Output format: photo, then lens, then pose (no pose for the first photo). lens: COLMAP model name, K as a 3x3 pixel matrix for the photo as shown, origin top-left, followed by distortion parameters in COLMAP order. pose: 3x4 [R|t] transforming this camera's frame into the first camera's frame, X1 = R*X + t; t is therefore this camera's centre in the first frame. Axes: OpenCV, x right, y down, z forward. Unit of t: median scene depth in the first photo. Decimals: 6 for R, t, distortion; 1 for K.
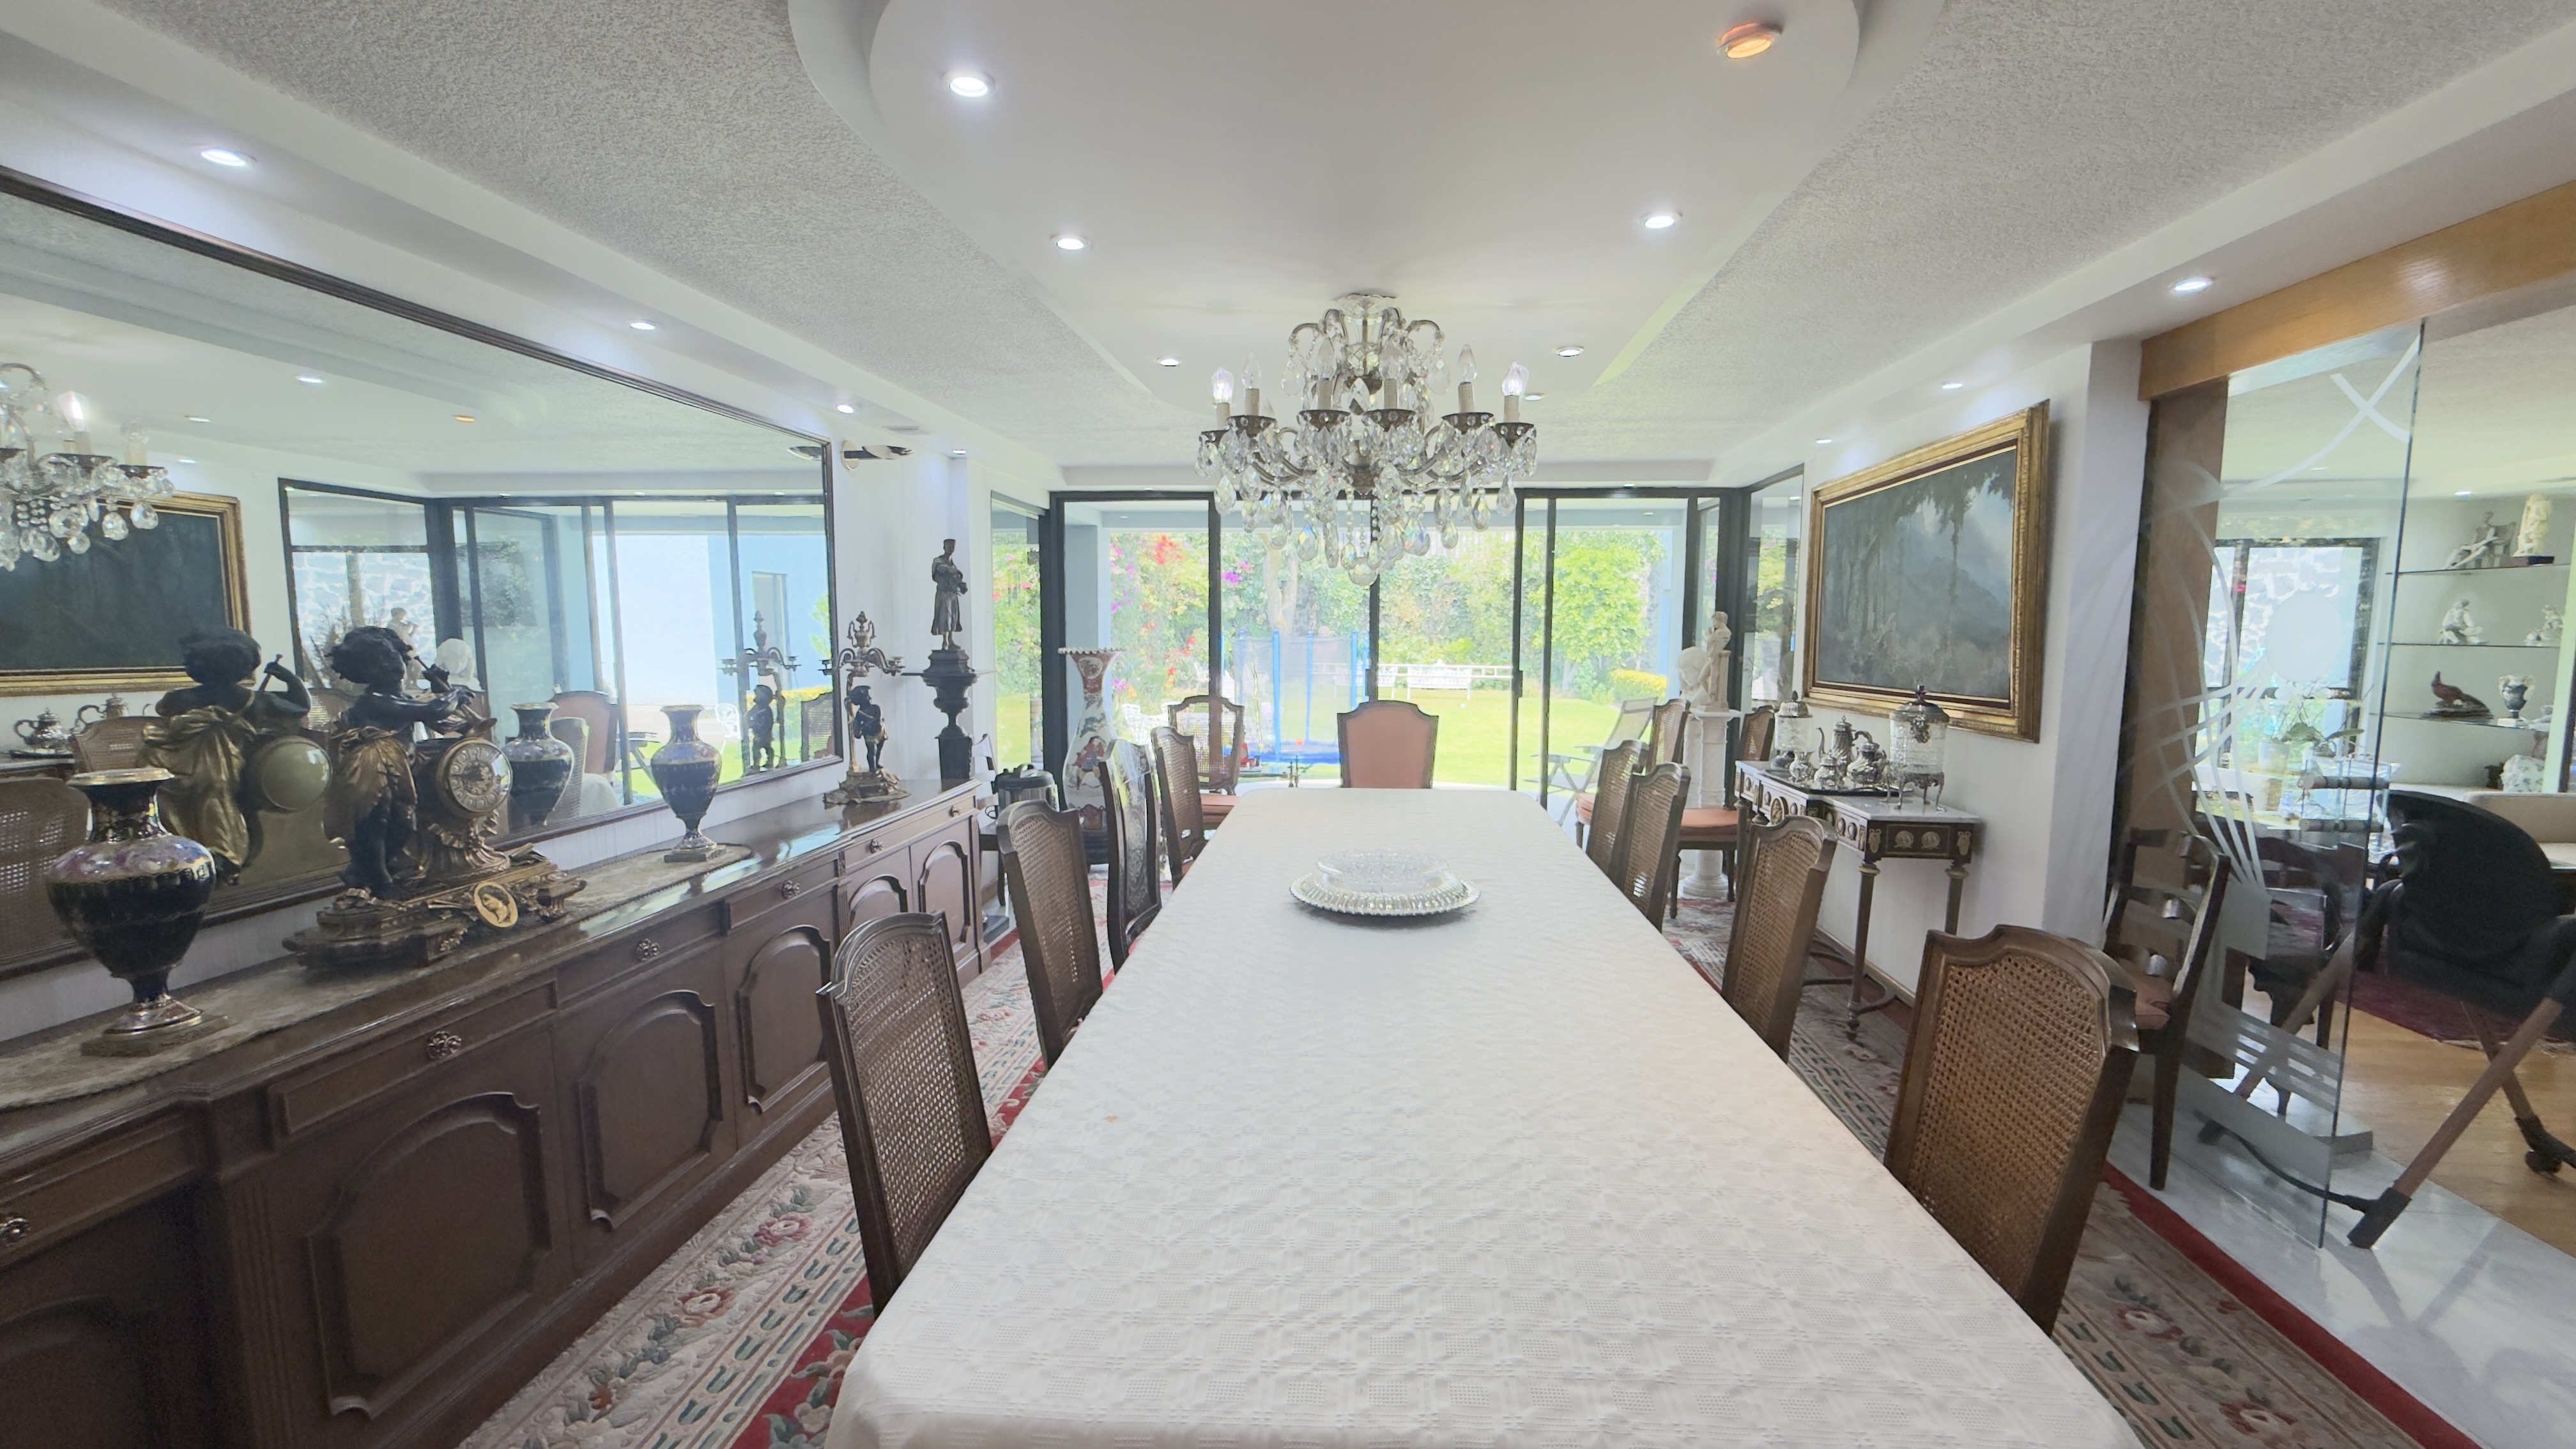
lens RADIAL K [[1037.3, 0, 1285.4], [0, 1037.3, 728.5], [0, 0, 1]] dist [0.002502, 0.000624]
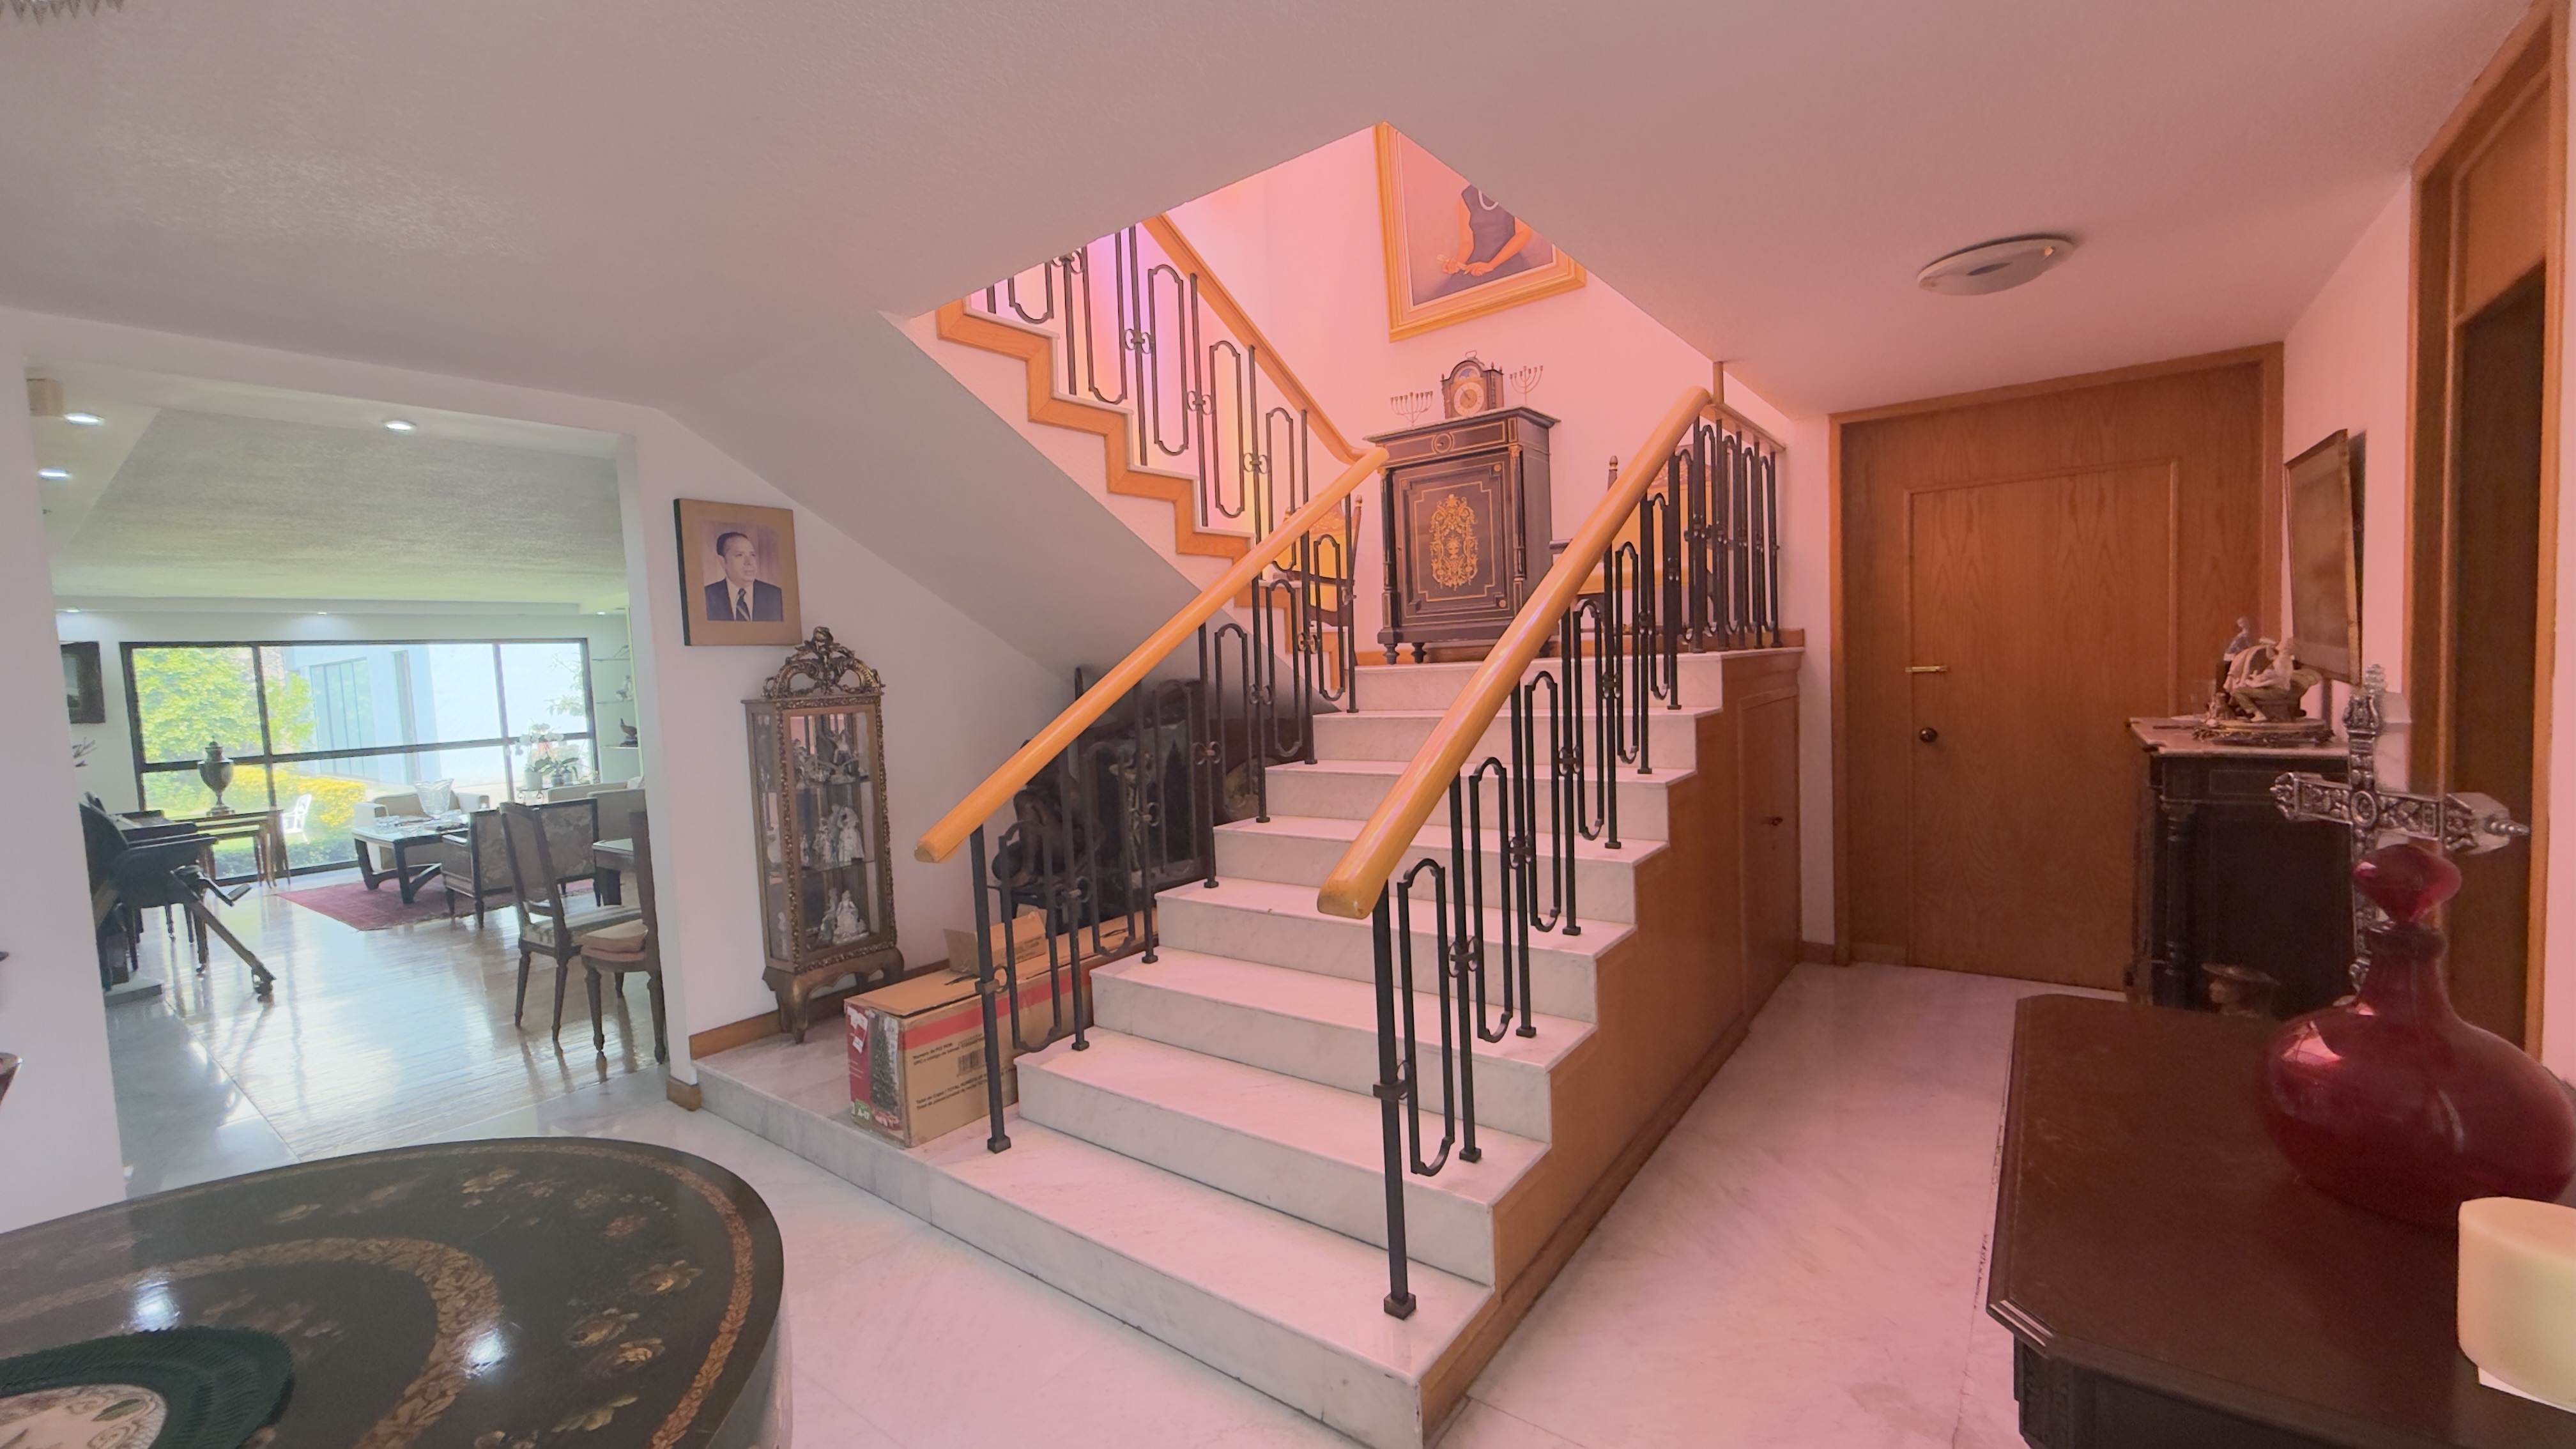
lens RADIAL K [[1037.3, 0, 1288.9], [0, 1037.3, 726.3], [0, 0, 1]] dist [0.002502, 0.000624]
pose [[0.527427, -0.084024, 0.845435, 0.066059], [0.137720, 0.990392, 0.012514, 0.022031], [-0.838364, 0.109833, 0.533932, -0.202912]]
